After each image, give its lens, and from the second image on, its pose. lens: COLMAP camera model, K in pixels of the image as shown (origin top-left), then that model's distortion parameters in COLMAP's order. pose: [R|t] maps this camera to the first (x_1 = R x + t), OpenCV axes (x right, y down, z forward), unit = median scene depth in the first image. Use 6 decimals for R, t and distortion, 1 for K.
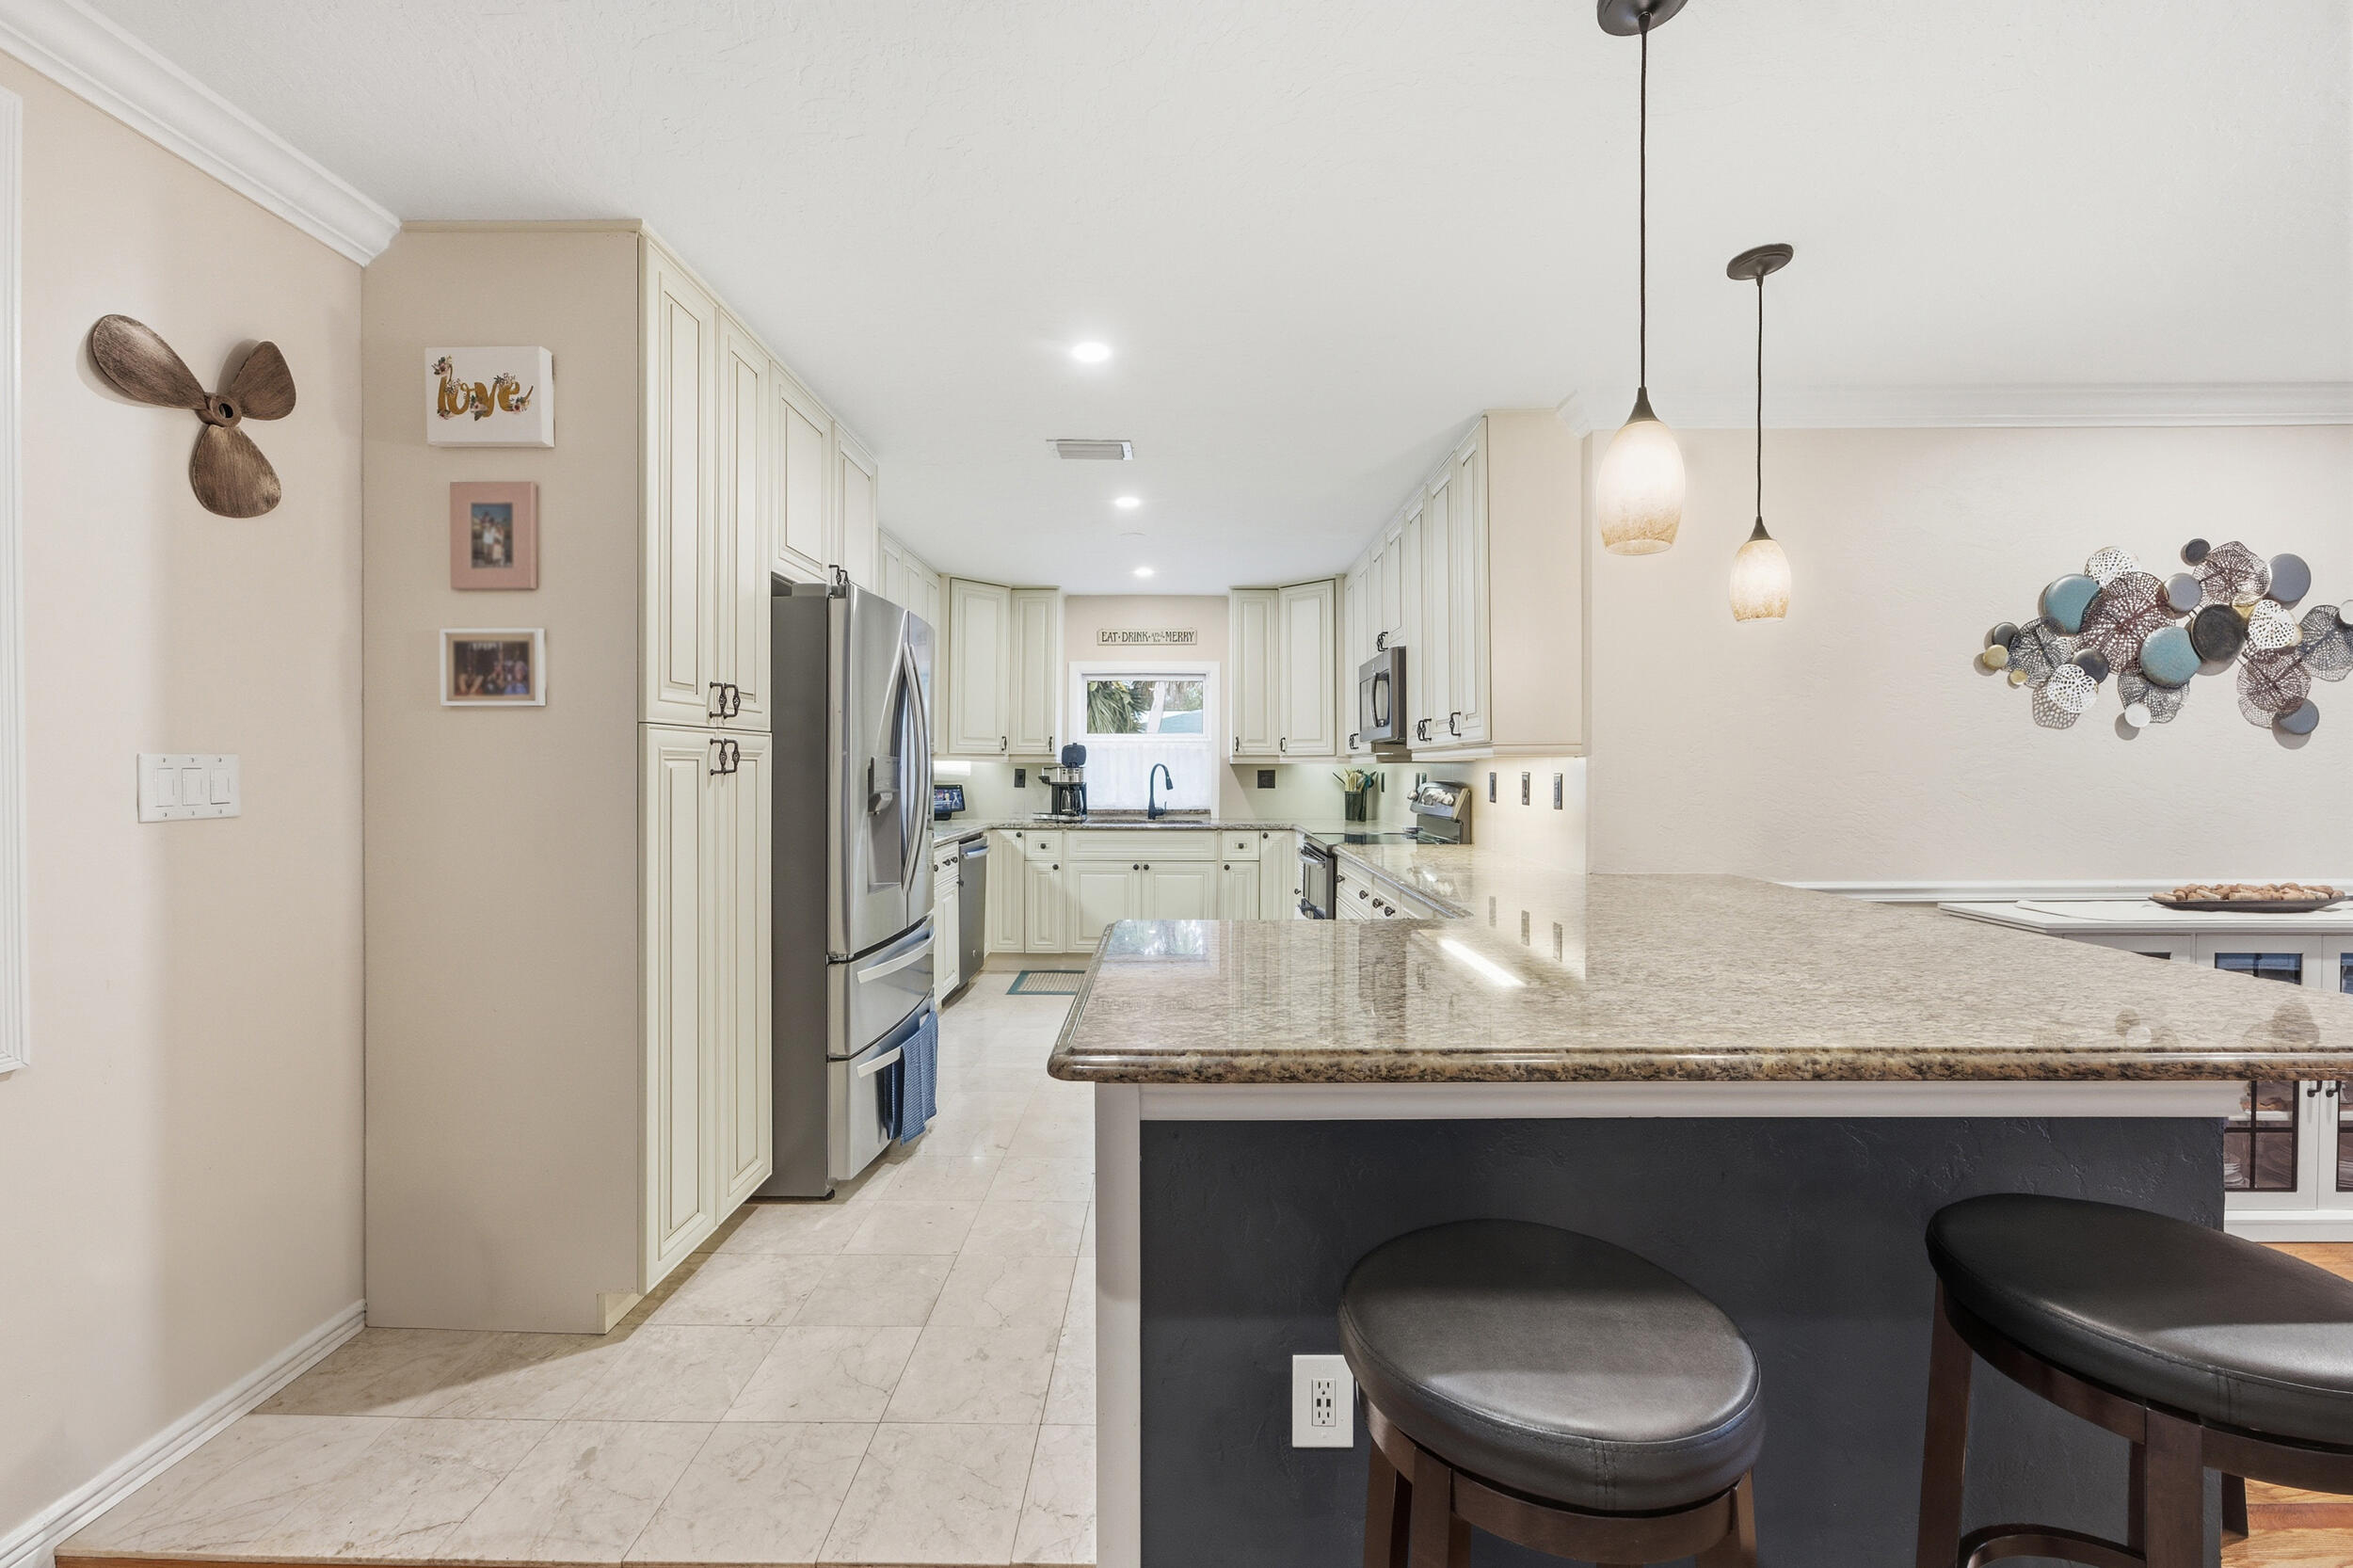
lens RADIAL K [[946.4, 0, 1176.4], [0, 946.4, 773.9], [0, 0, 1]] dist [-0.000422, 0.001171]
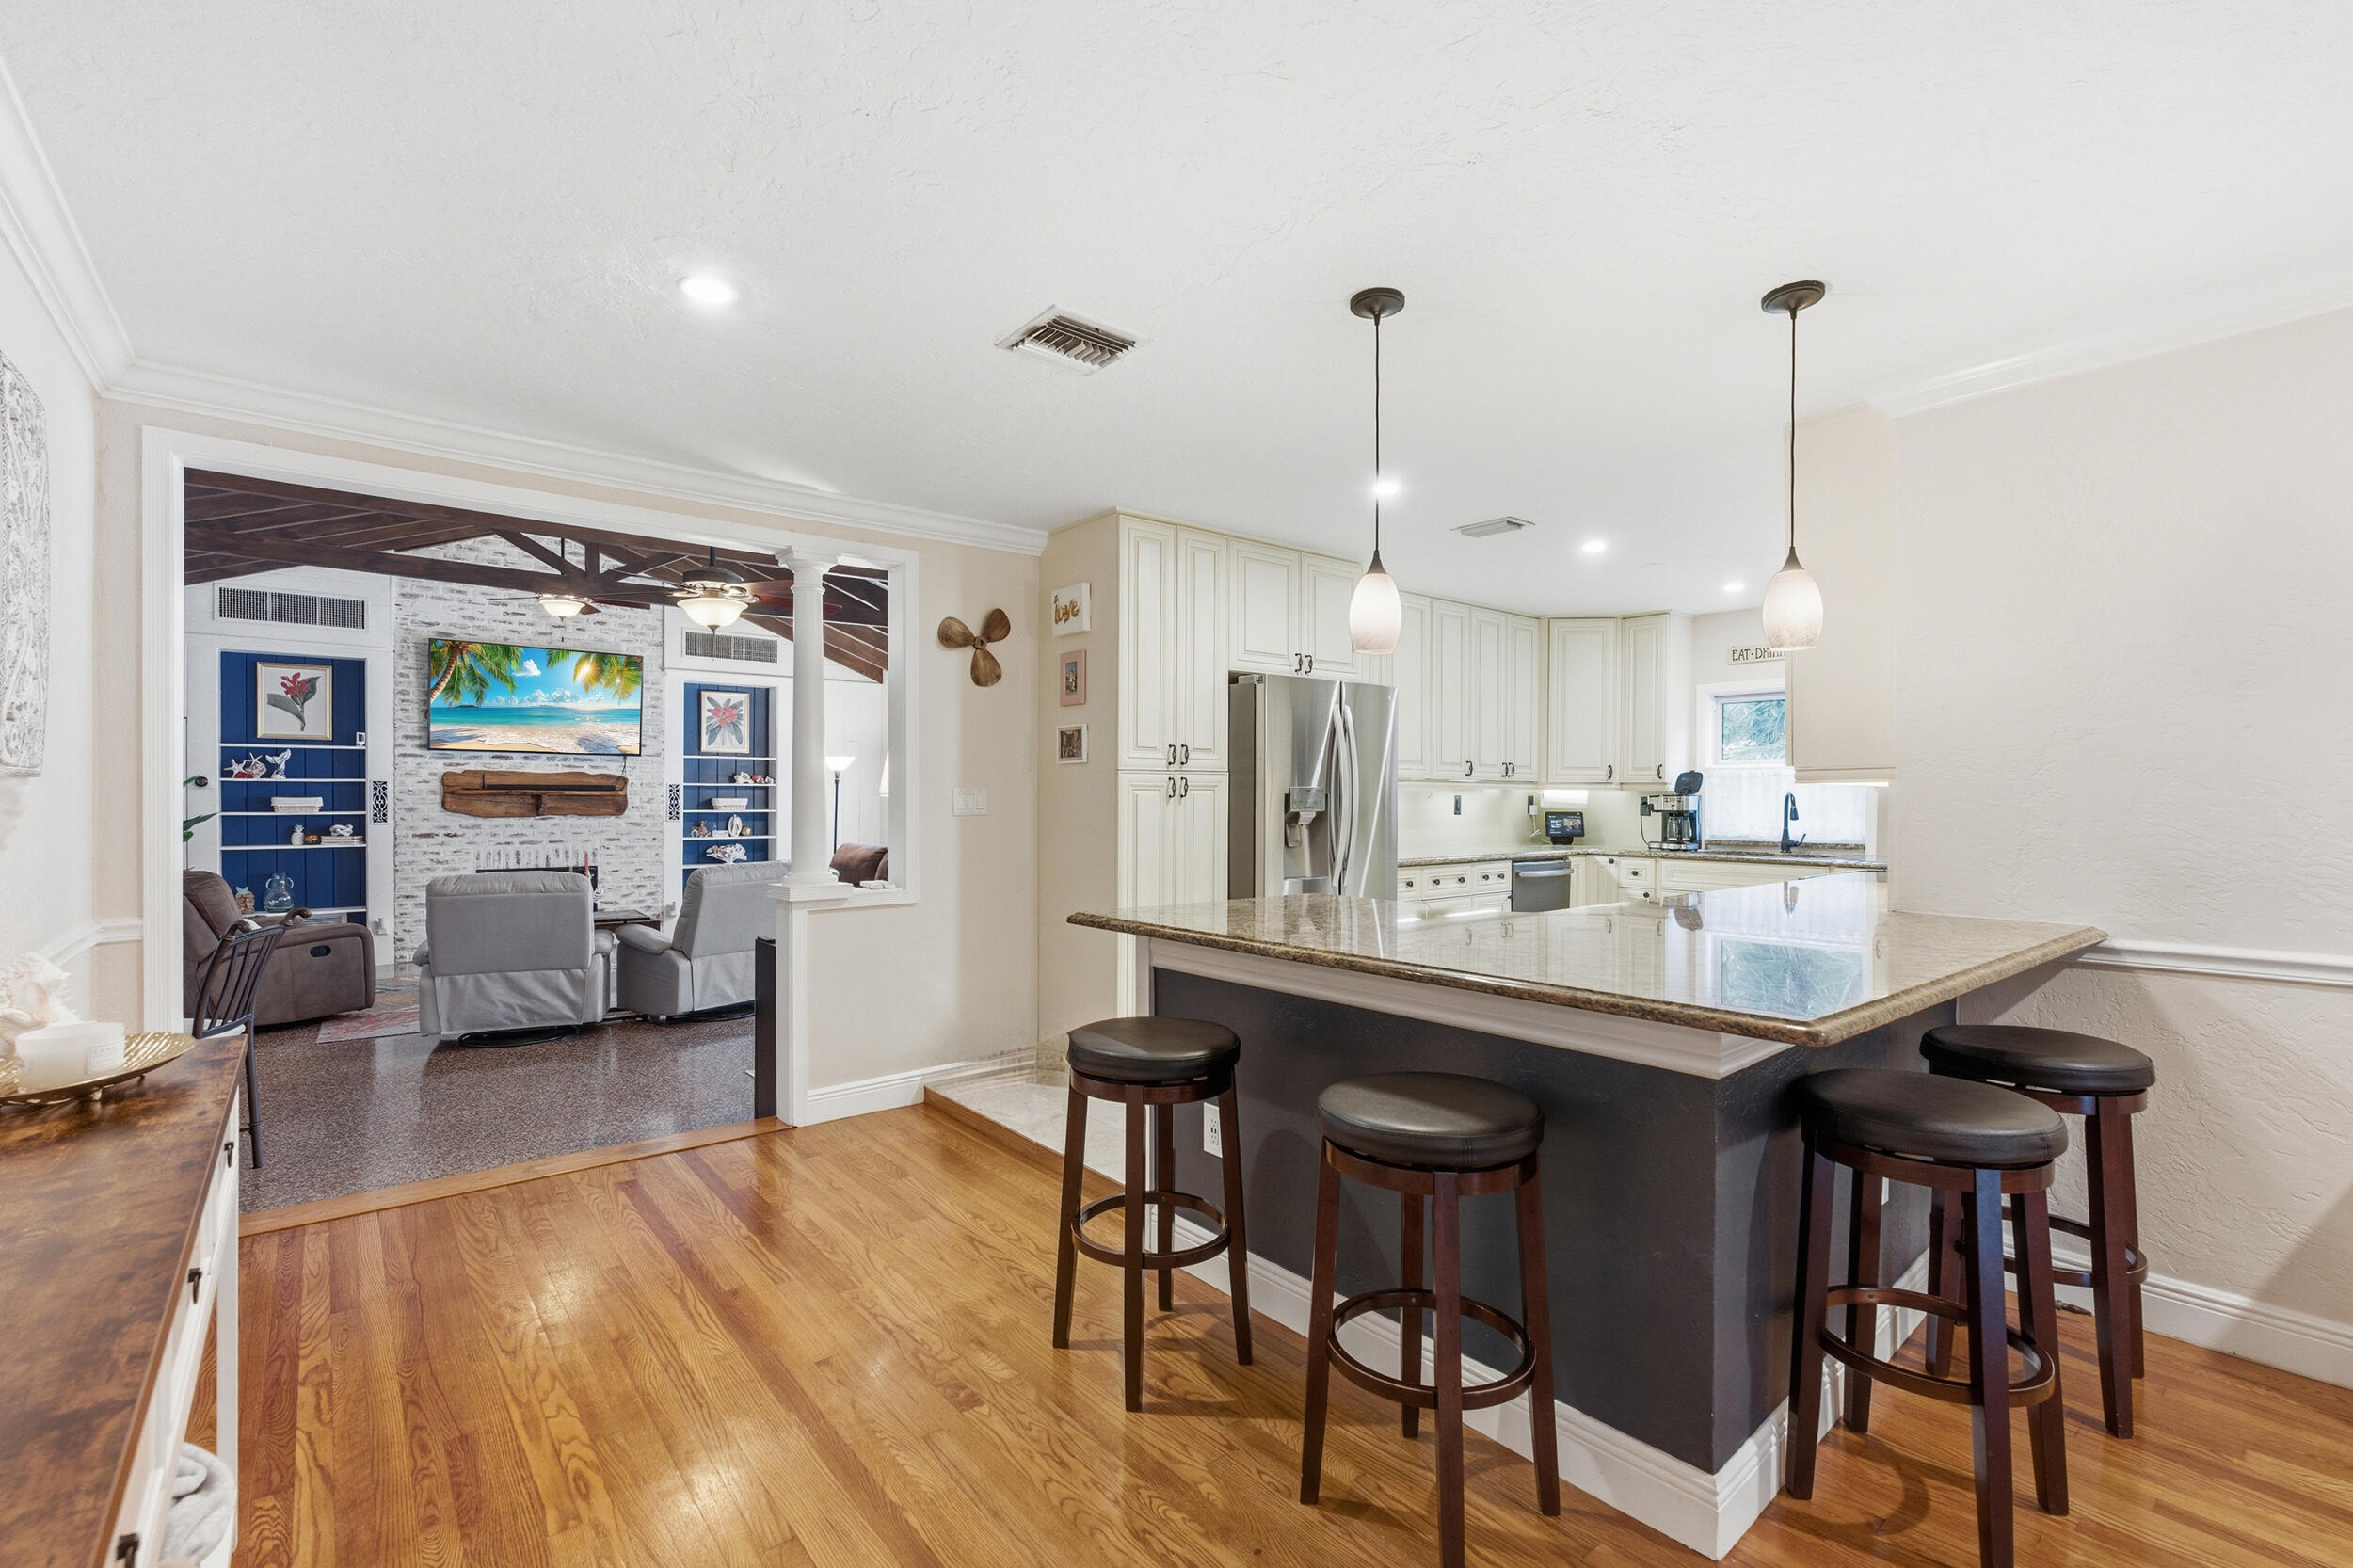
lens RADIAL K [[1052.9, 0, 1172.3], [0, 1052.9, 792.9], [0, 0, 1]] dist [0.001755, 0.000123]
pose [[0.632962, -0.002754, -0.774178, 1.127621], [-0.006072, 0.999945, -0.008521, 0.009507], [0.774159, 0.010094, 0.632911, -0.247975]]
